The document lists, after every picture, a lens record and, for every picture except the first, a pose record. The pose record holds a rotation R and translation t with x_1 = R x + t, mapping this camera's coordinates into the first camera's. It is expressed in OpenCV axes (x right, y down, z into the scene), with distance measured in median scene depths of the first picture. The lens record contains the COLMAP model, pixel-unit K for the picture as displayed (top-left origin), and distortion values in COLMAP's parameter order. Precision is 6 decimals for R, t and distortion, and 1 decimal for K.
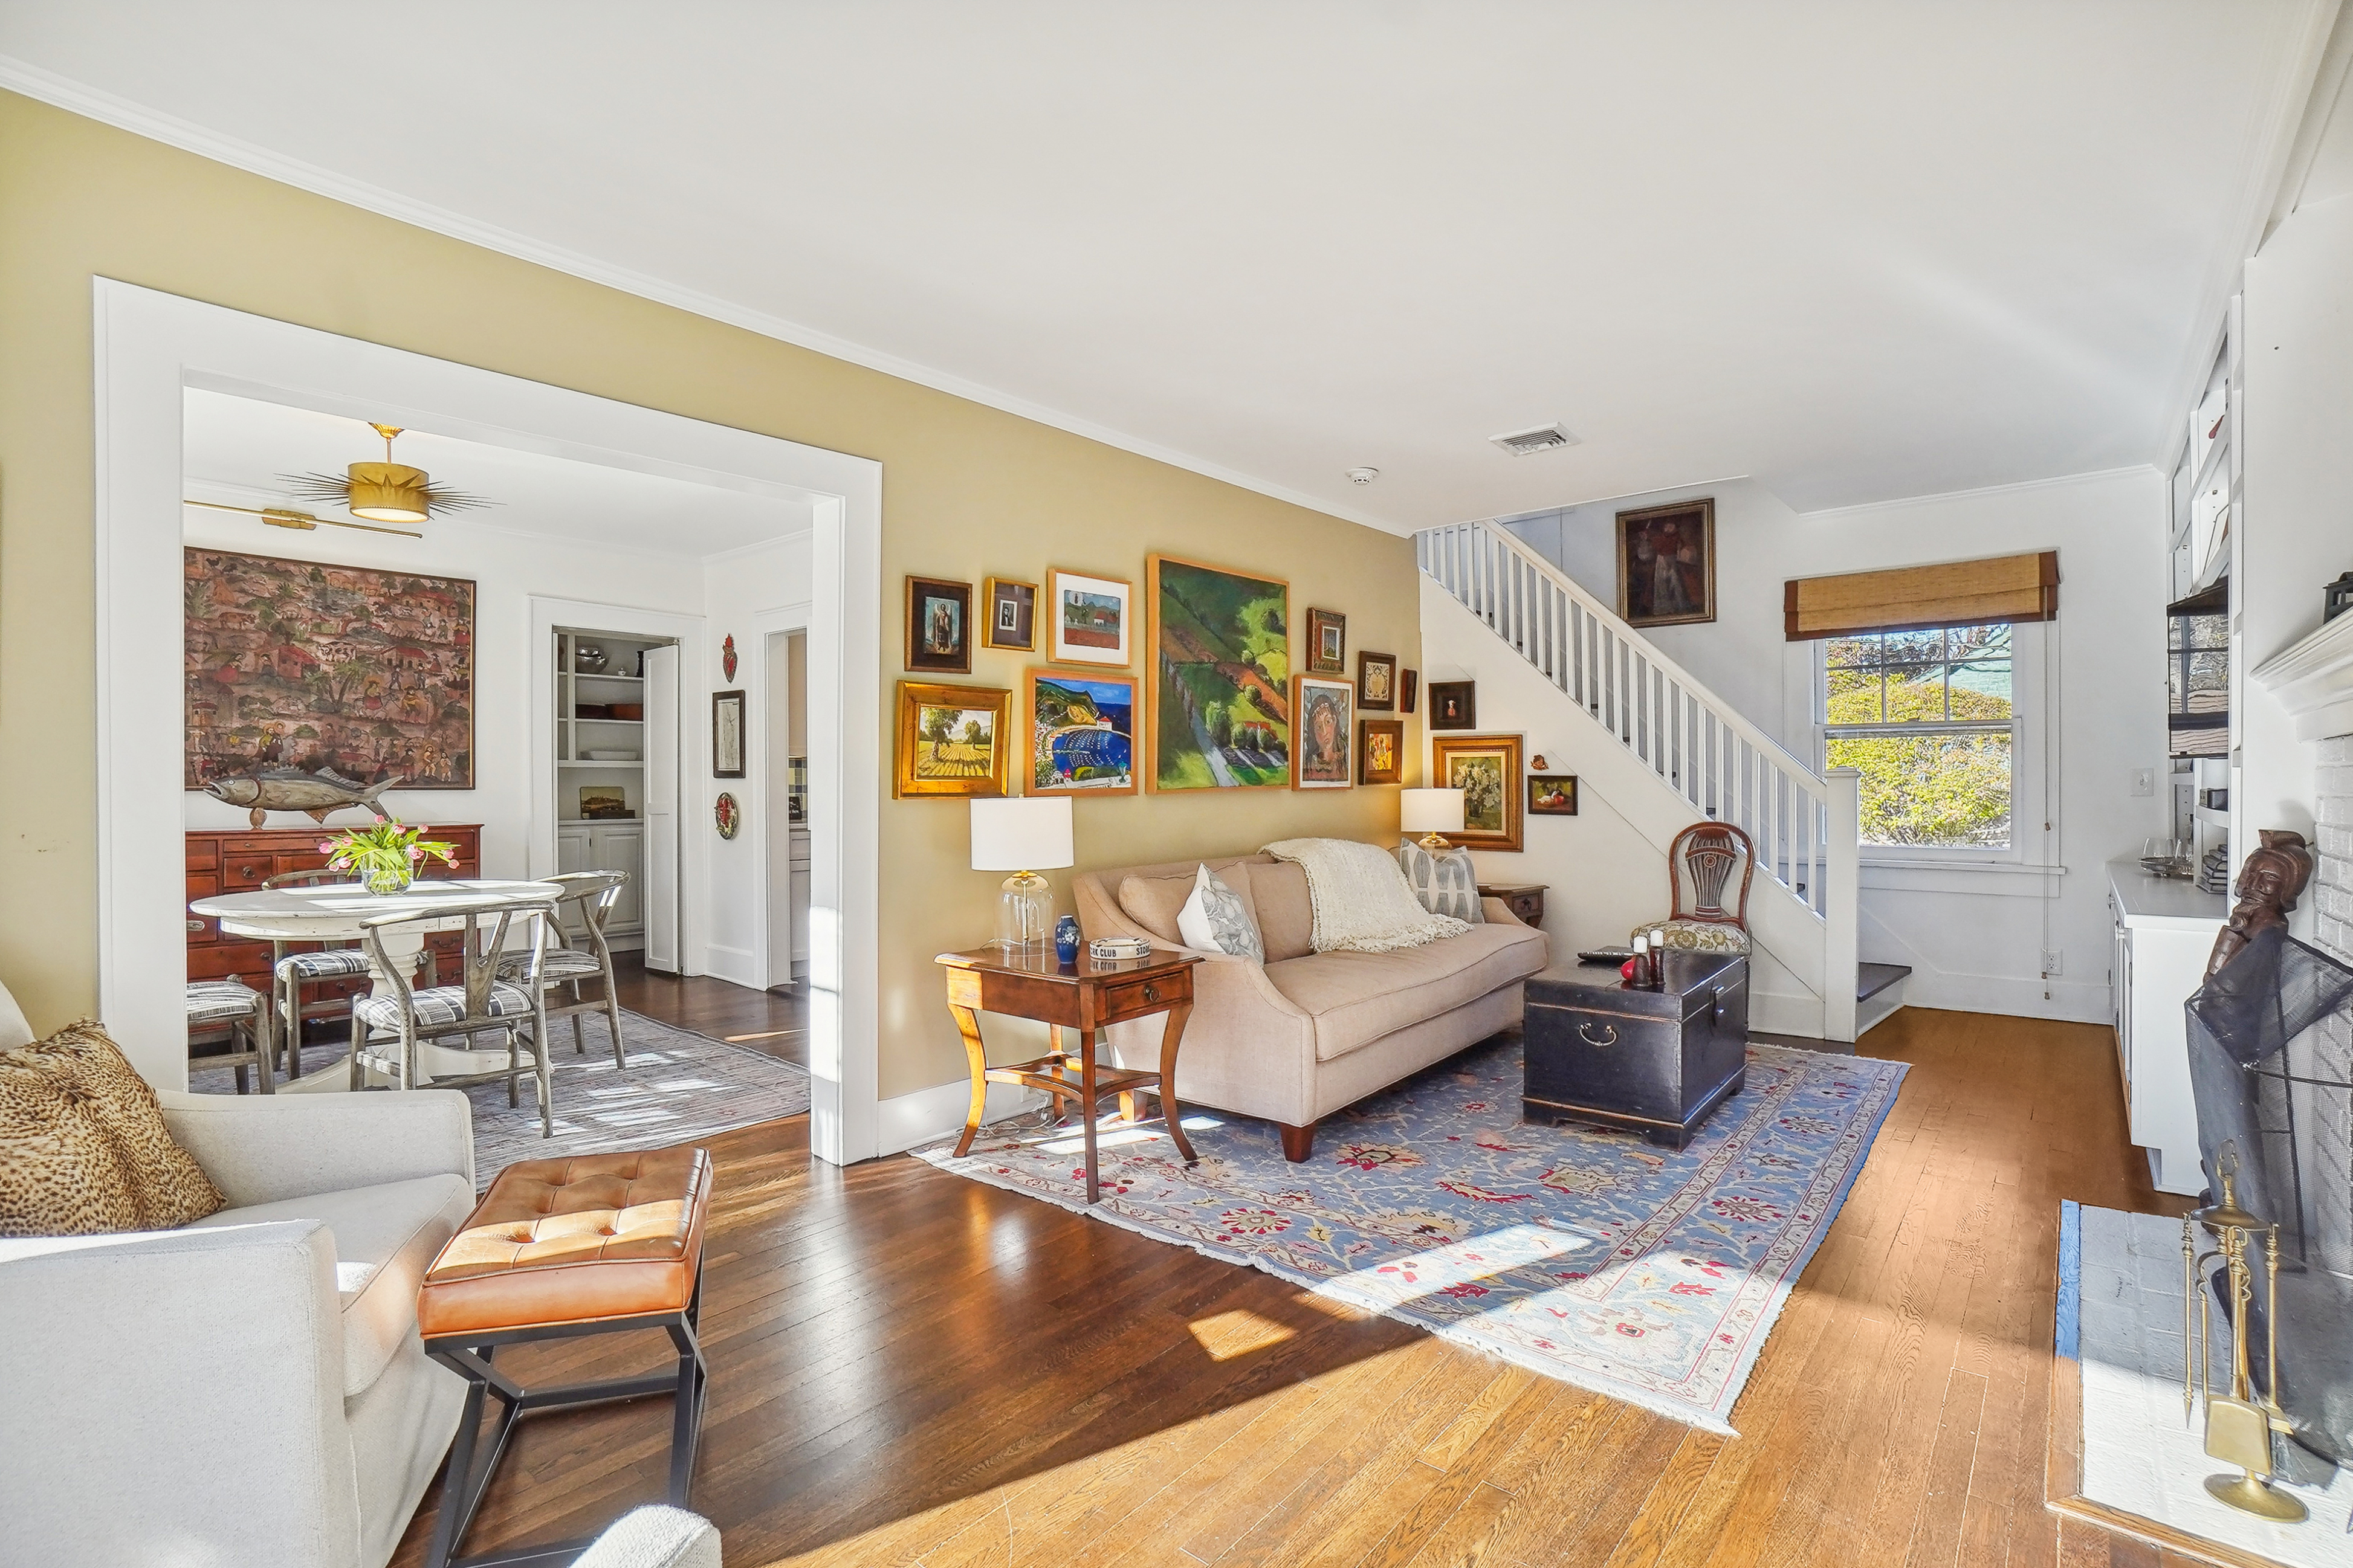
lens RADIAL K [[1080.5, 0, 1207.7], [0, 1080.5, 781.9], [0, 0, 1]] dist [-0.046707, 0.010600]
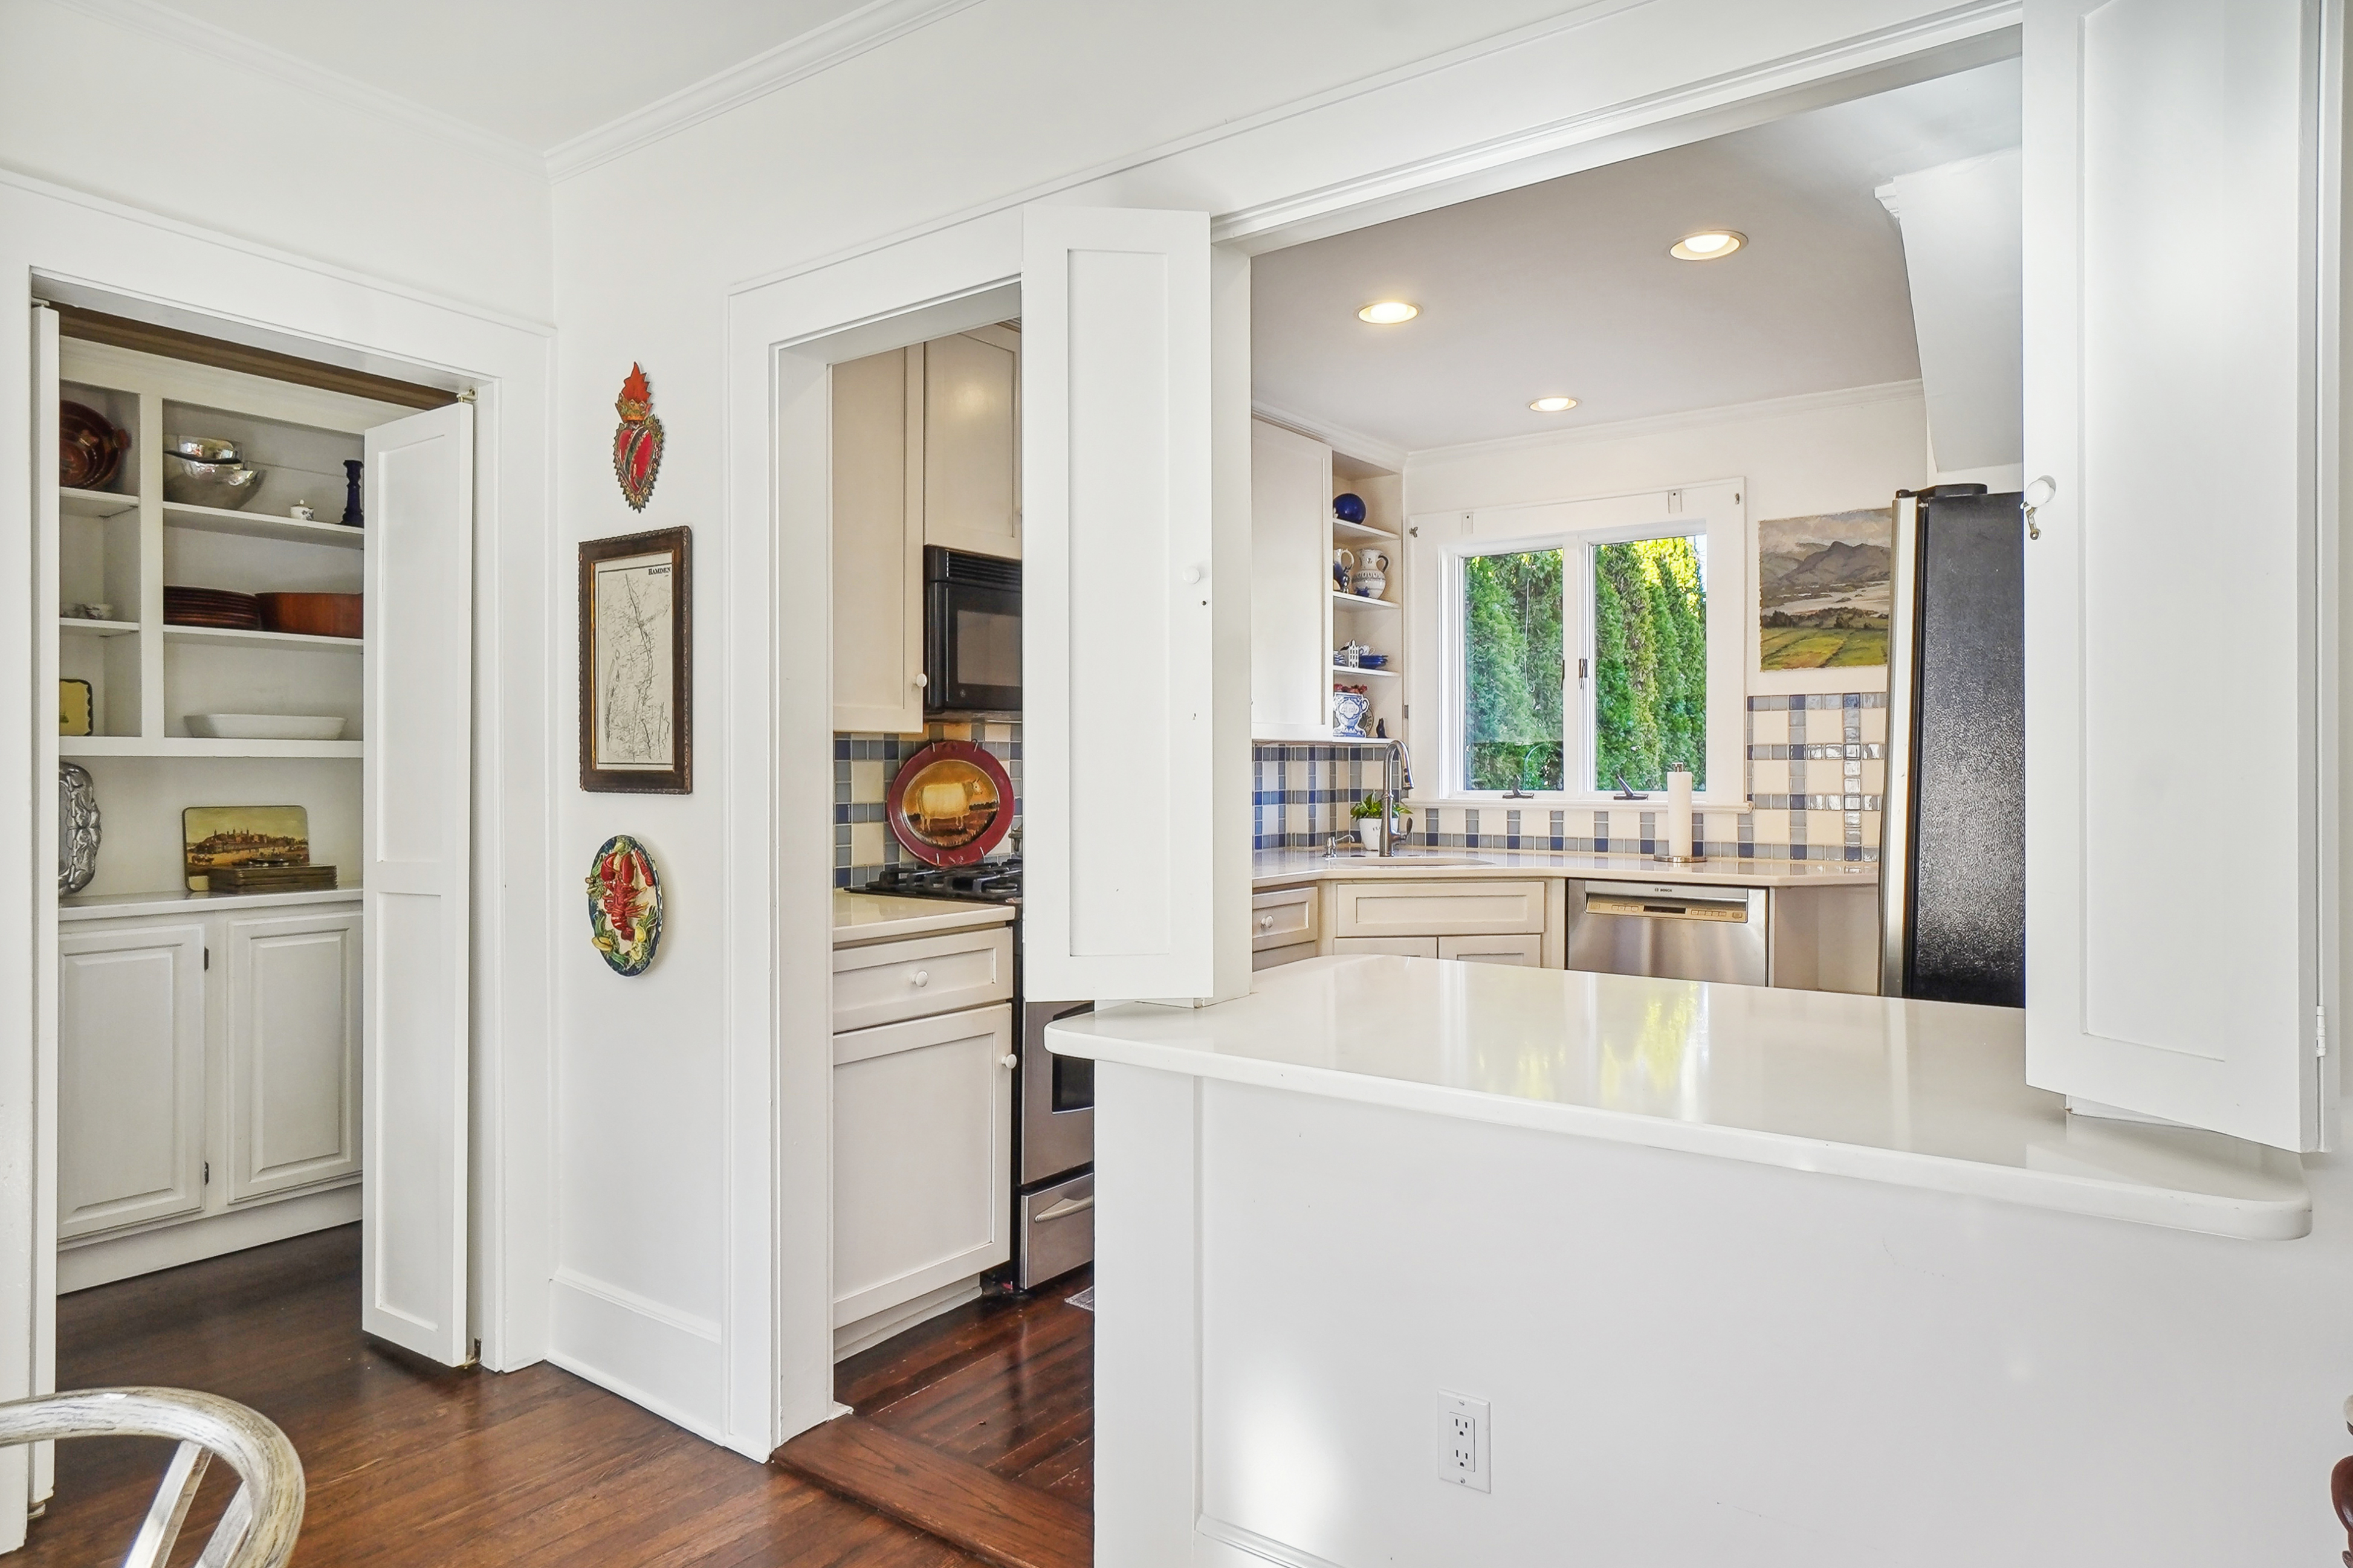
lens RADIAL K [[1305.5, 0, 1175.5], [0, 1305.5, 762.5], [0, 0, 1]] dist [-0.018210, 0.007067]
pose [[0.996661, 0.002369, 0.081616, -0.370971], [-0.001936, 0.999984, -0.005388, -0.013543], [-0.081628, 0.005212, 0.996649, 0.691737]]
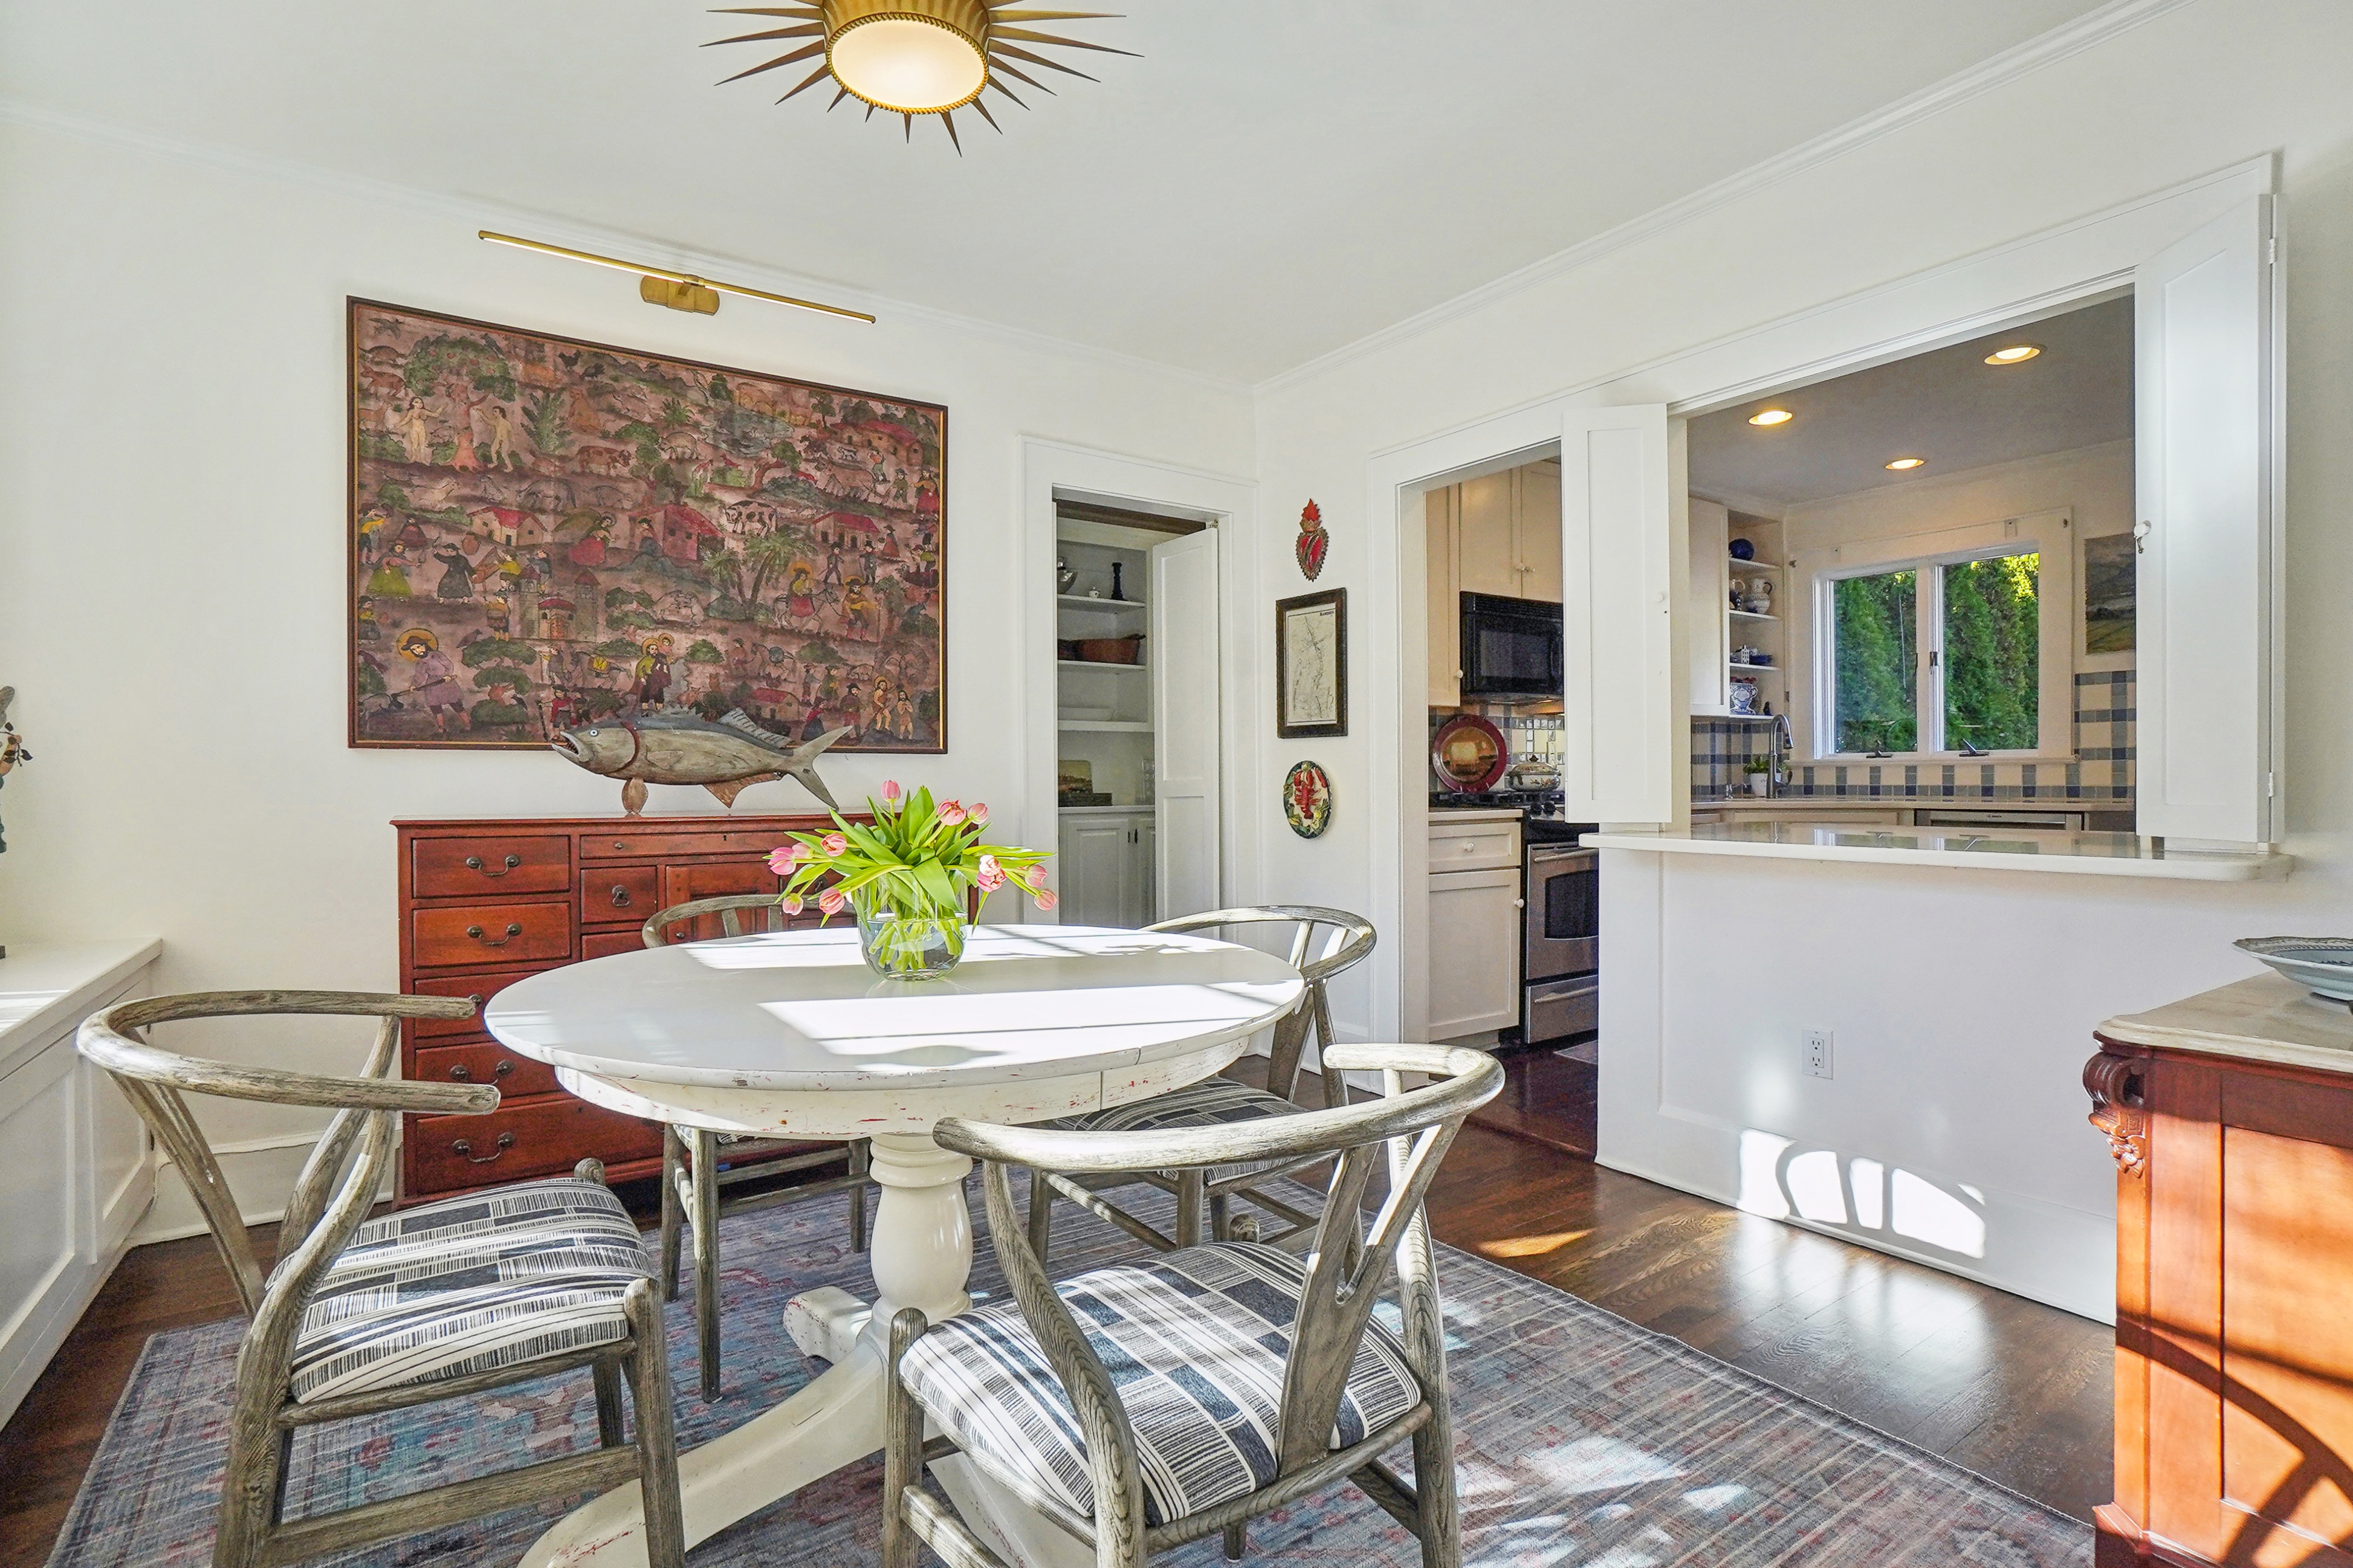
lens RADIAL K [[1080.5, 0, 1192.2], [0, 1080.5, 785.7], [0, 0, 1]] dist [-0.046707, 0.010600]
pose [[0.967692, -0.000894, -0.252134, -0.426644], [0.002151, 0.999987, 0.004708, 0.024148], [0.252127, -0.005098, 0.967681, 0.469644]]
